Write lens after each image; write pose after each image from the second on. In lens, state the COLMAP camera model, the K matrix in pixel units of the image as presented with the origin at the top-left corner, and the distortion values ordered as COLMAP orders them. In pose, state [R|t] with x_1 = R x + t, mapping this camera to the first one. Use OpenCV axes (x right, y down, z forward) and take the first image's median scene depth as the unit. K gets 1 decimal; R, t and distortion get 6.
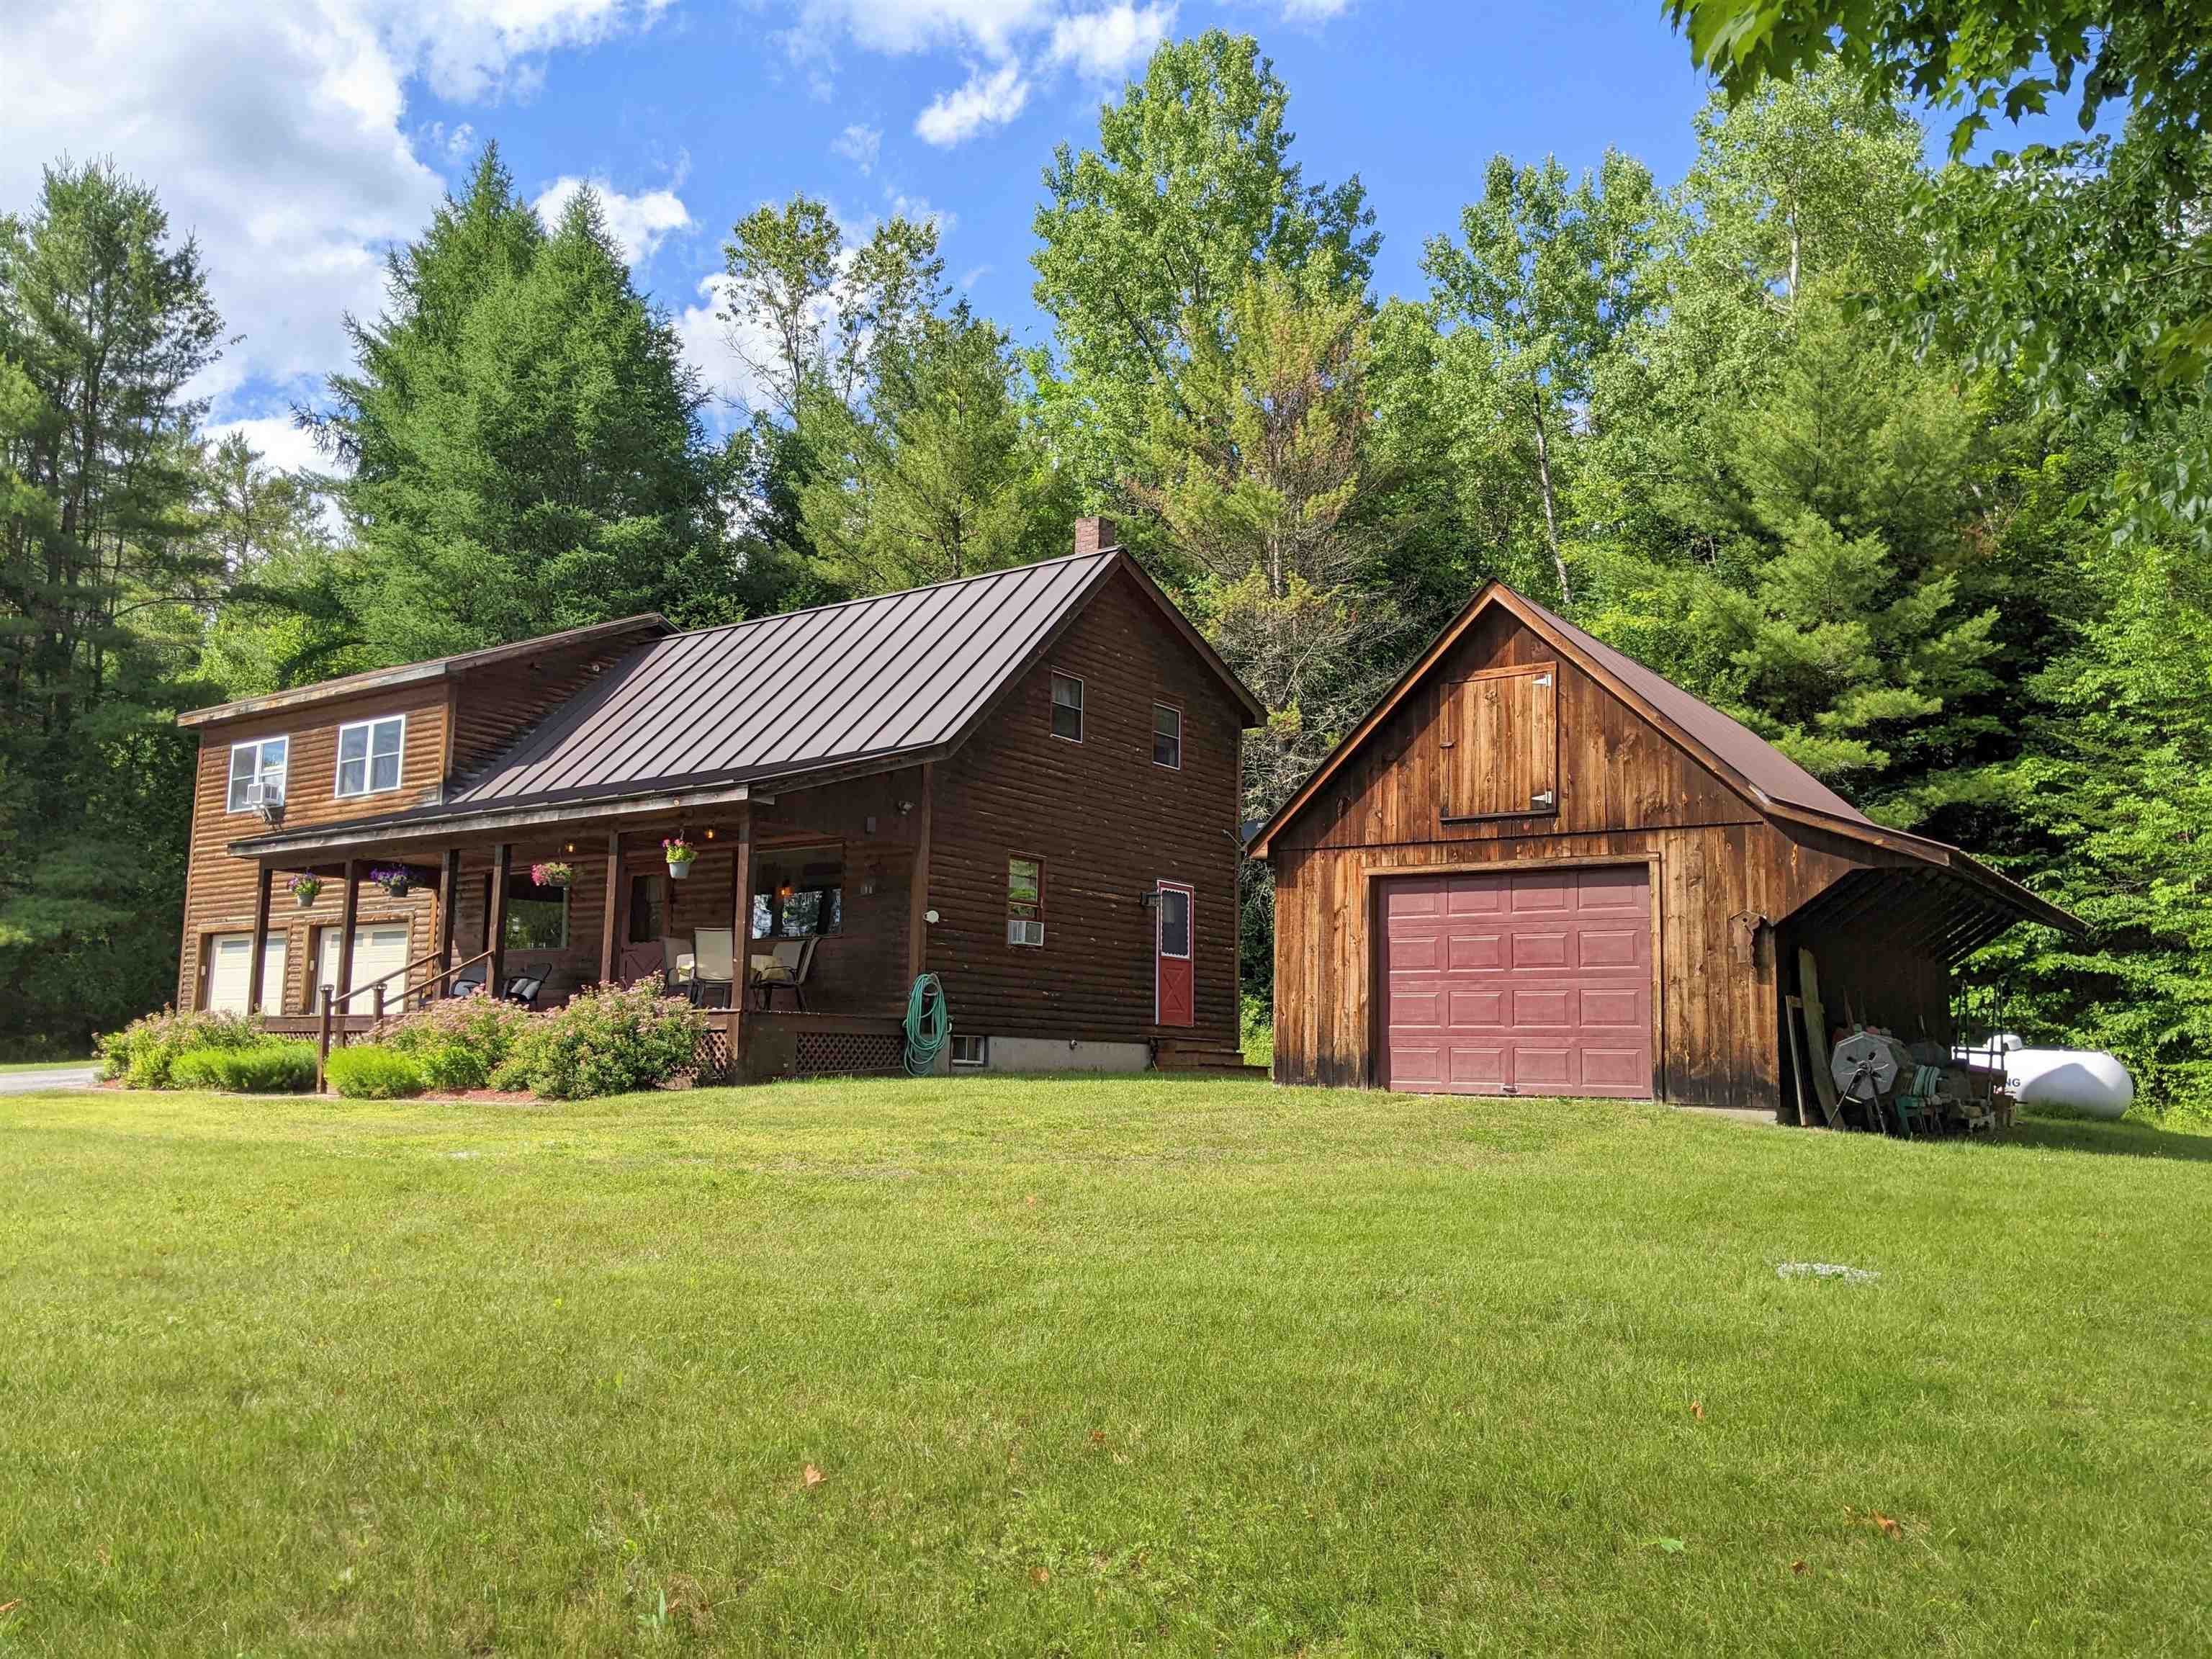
lens RADIAL K [[1773.9, 0, 1059.8], [0, 1773.9, 832.6], [0, 0, 1]] dist [0.088389, -0.144642]
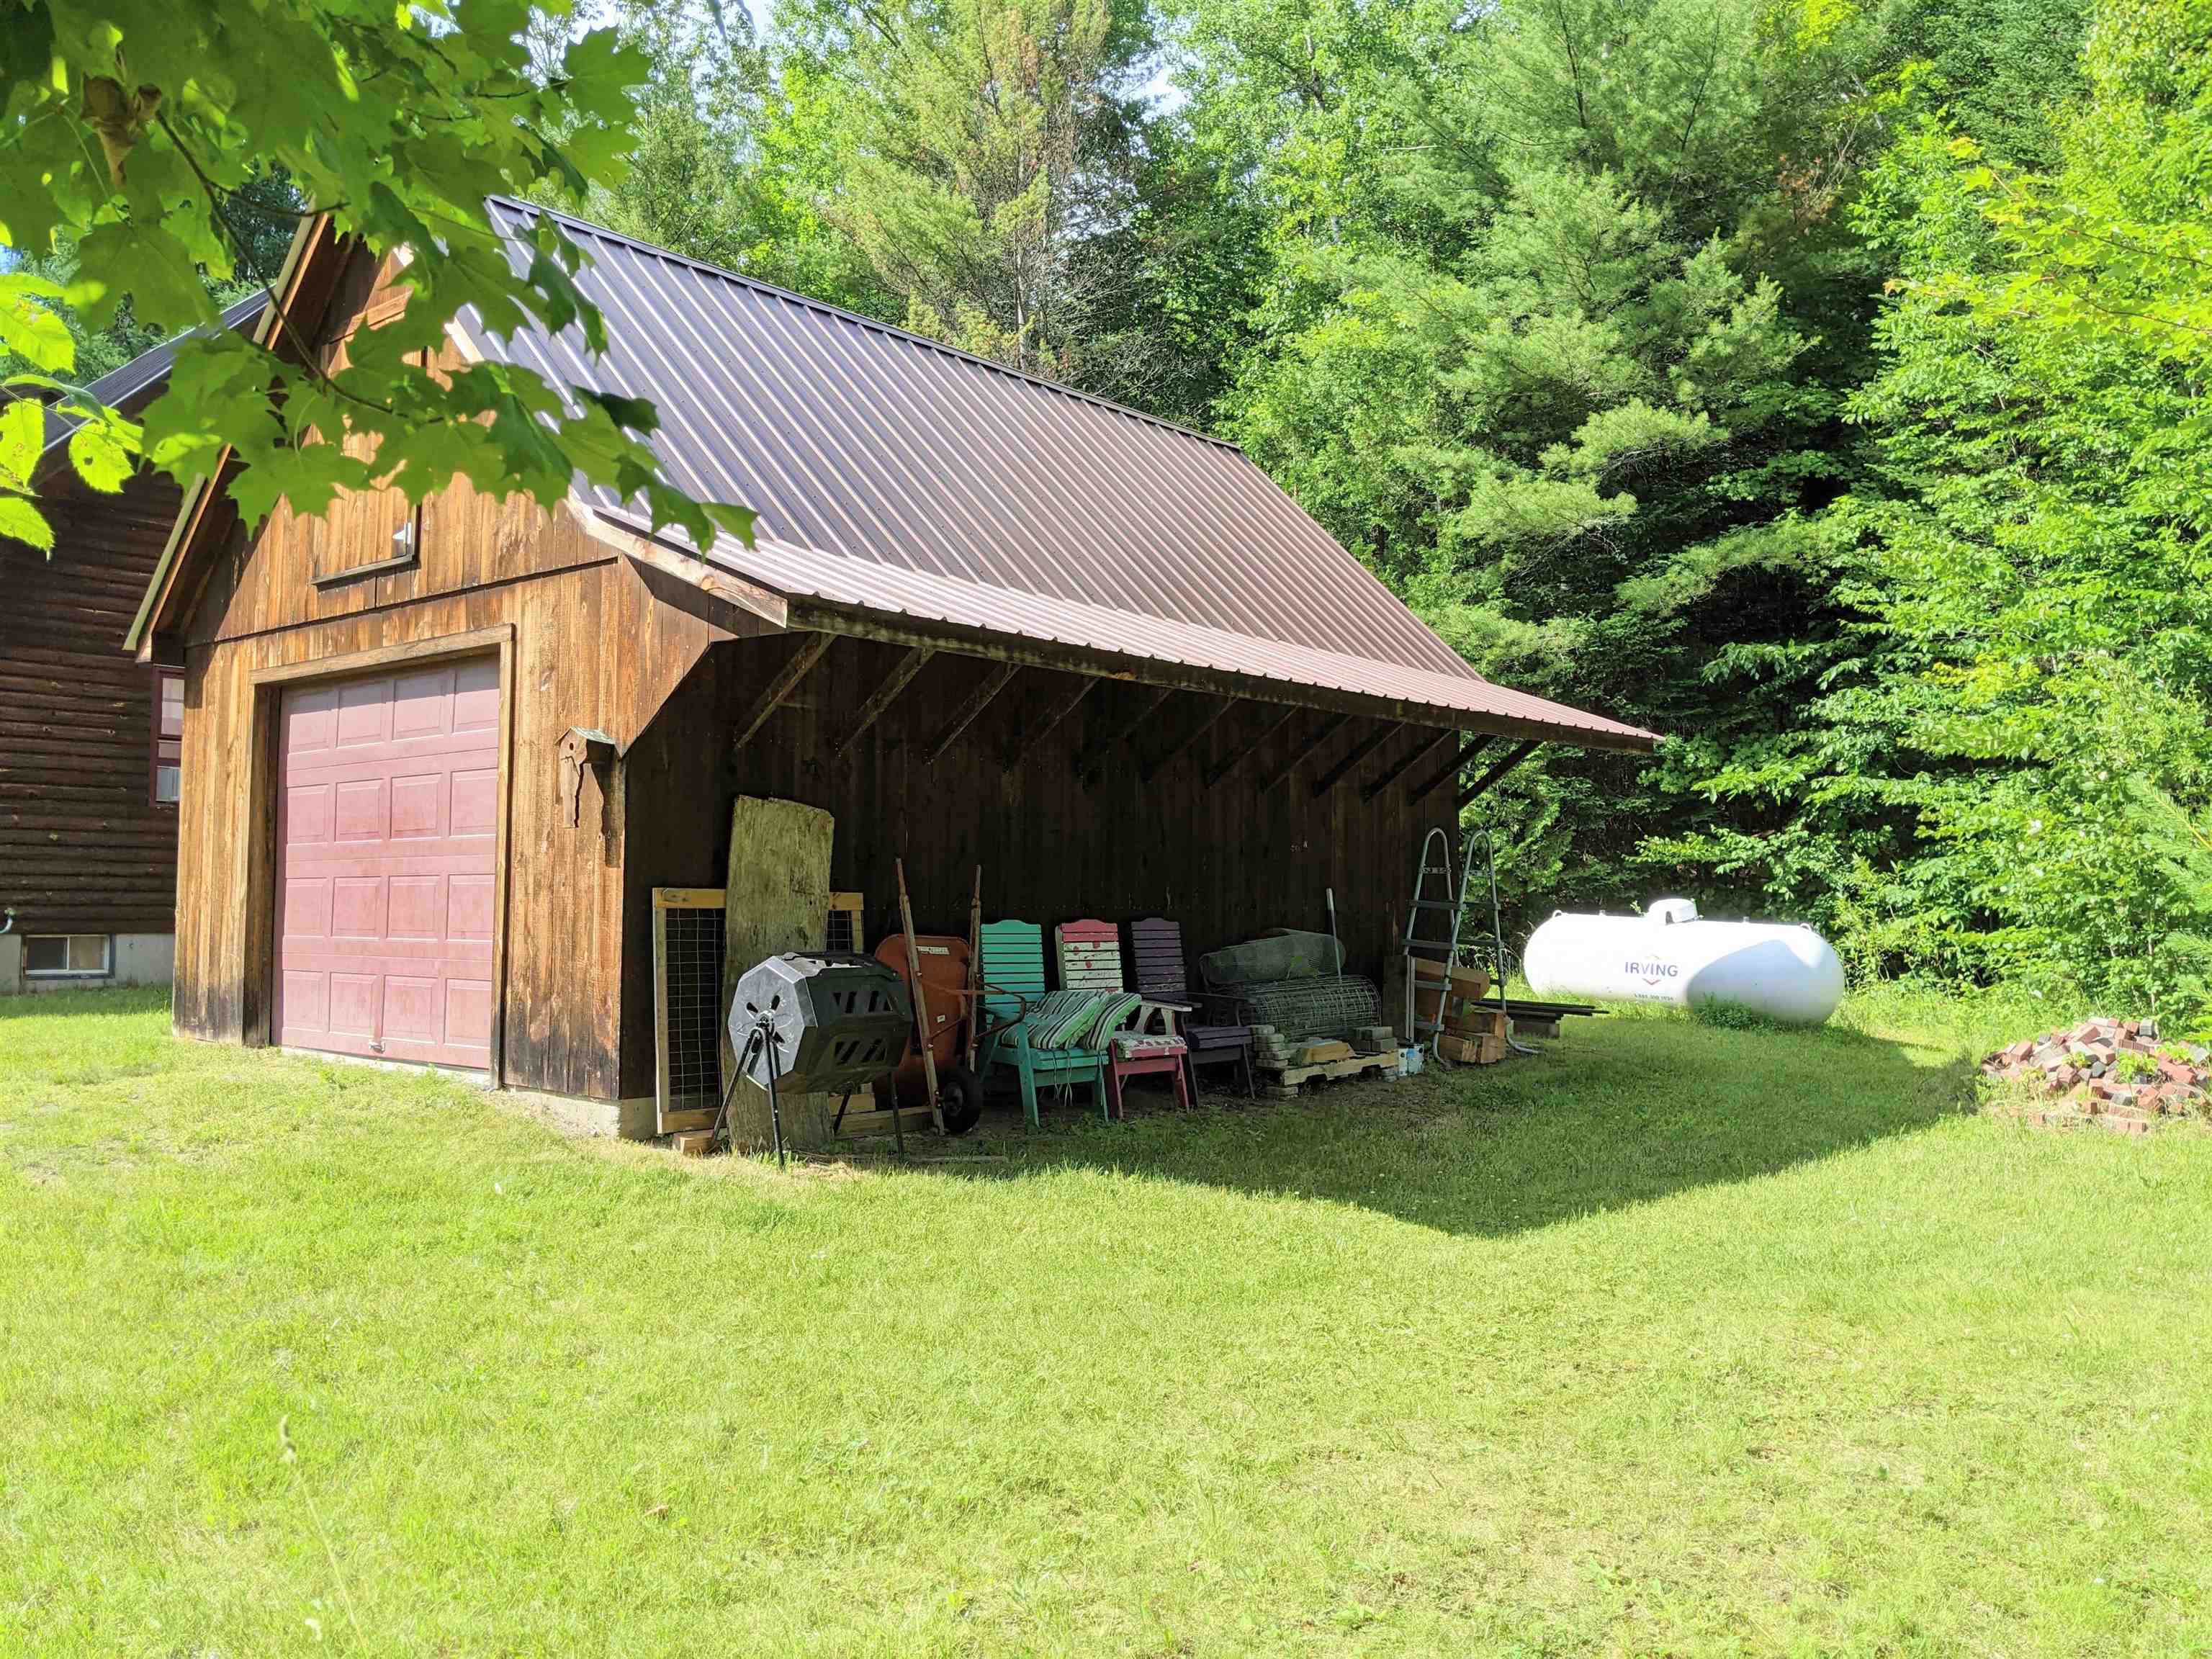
lens RADIAL K [[1773.9, 0, 1114.7], [0, 1773.9, 850.4], [0, 0, 1]] dist [0.088389, -0.144642]
pose [[0.995789, -0.016115, -0.090248, 0.523070], [0.025409, 0.994378, 0.102795, 0.026013], [0.088084, -0.104655, 0.990600, 0.437900]]
